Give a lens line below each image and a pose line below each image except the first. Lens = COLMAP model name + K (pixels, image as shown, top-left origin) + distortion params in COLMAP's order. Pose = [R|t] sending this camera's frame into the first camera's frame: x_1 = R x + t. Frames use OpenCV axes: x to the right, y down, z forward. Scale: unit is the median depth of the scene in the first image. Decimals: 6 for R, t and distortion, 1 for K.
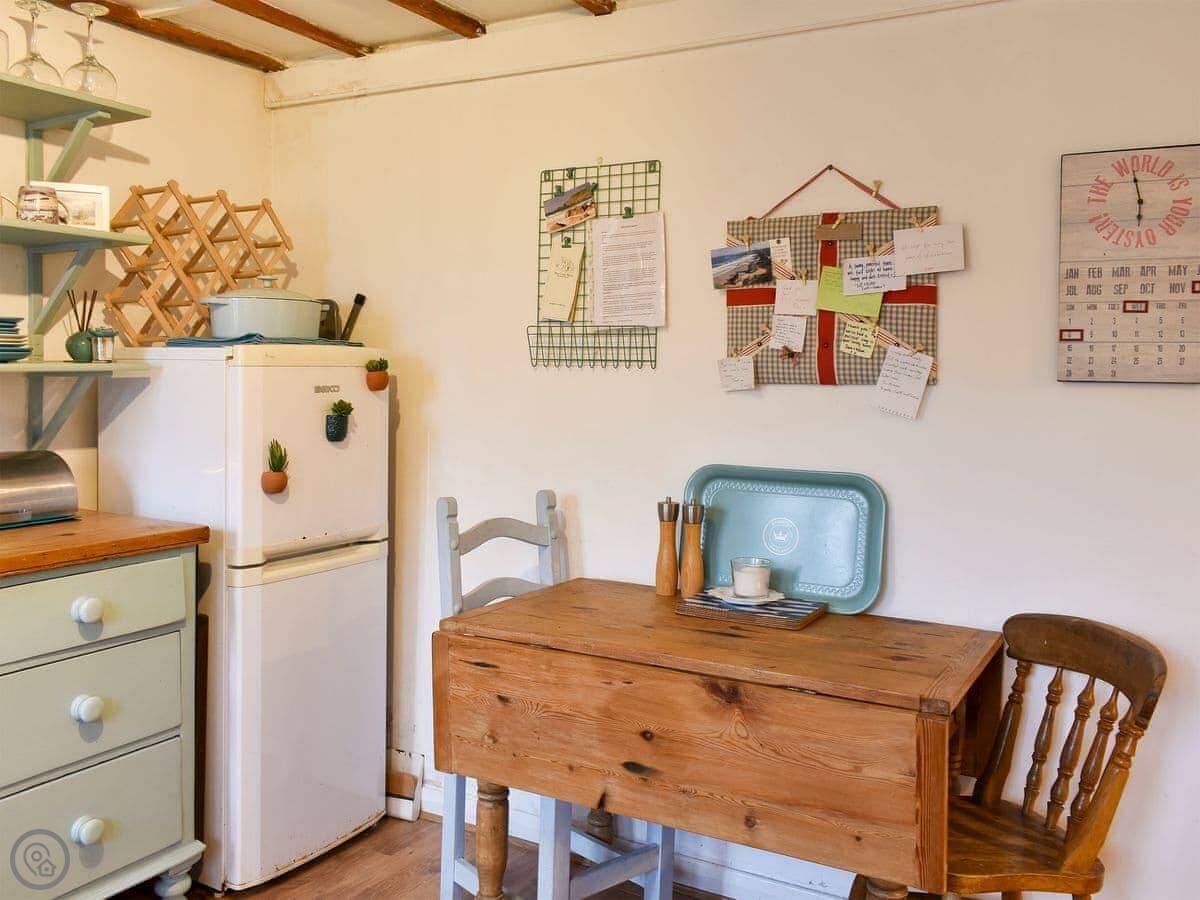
lens RADIAL K [[1078.3, 0, 596.1], [0, 1078.3, 434.3], [0, 0, 1]] dist [0.013342, -0.002672]
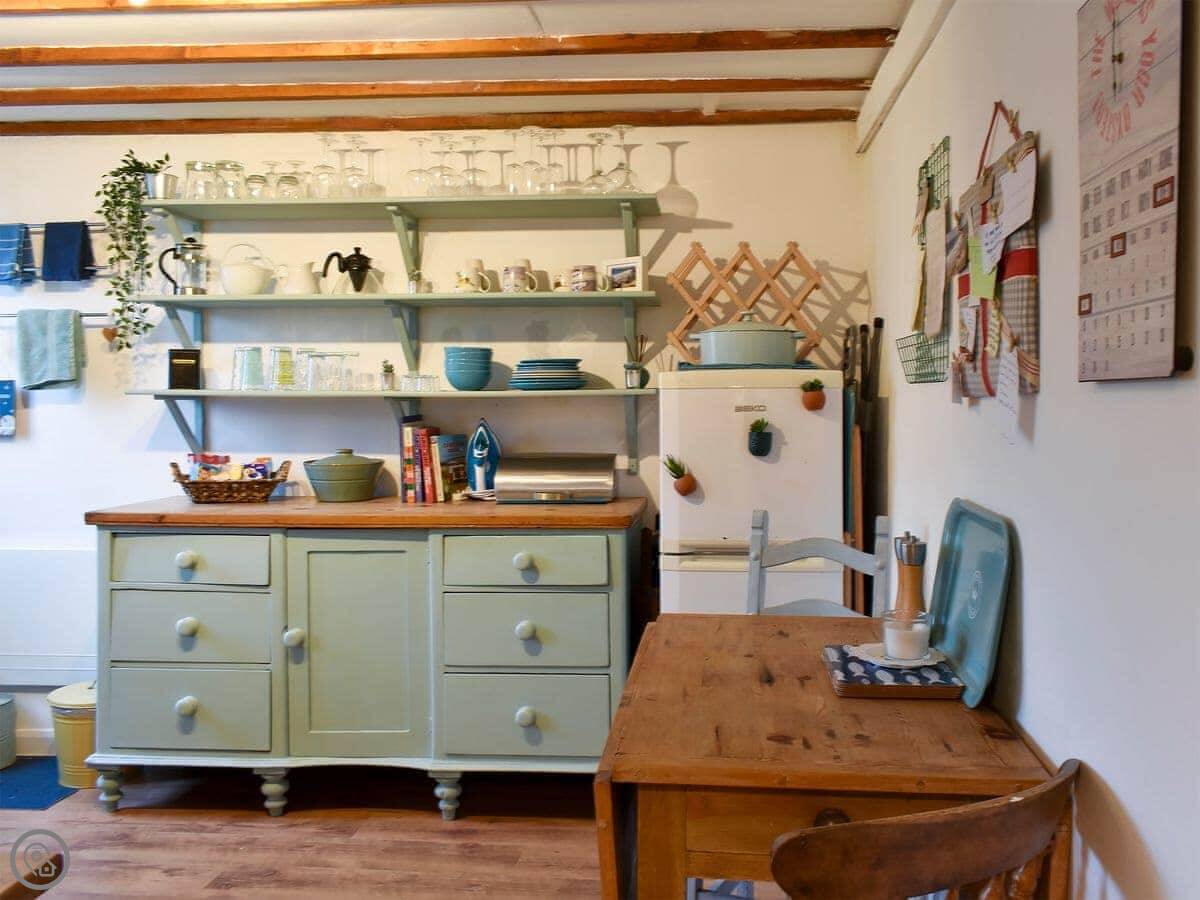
lens RADIAL K [[1071.0, 0, 648.2], [0, 1071.0, 447.1], [0, 0, 1]] dist [0.016384, -0.006749]
pose [[0.434262, 0.027423, -0.900369, 0.715467], [-0.049418, 0.998756, 0.006585, -0.003761], [0.899430, 0.041635, 0.435077, 0.430825]]
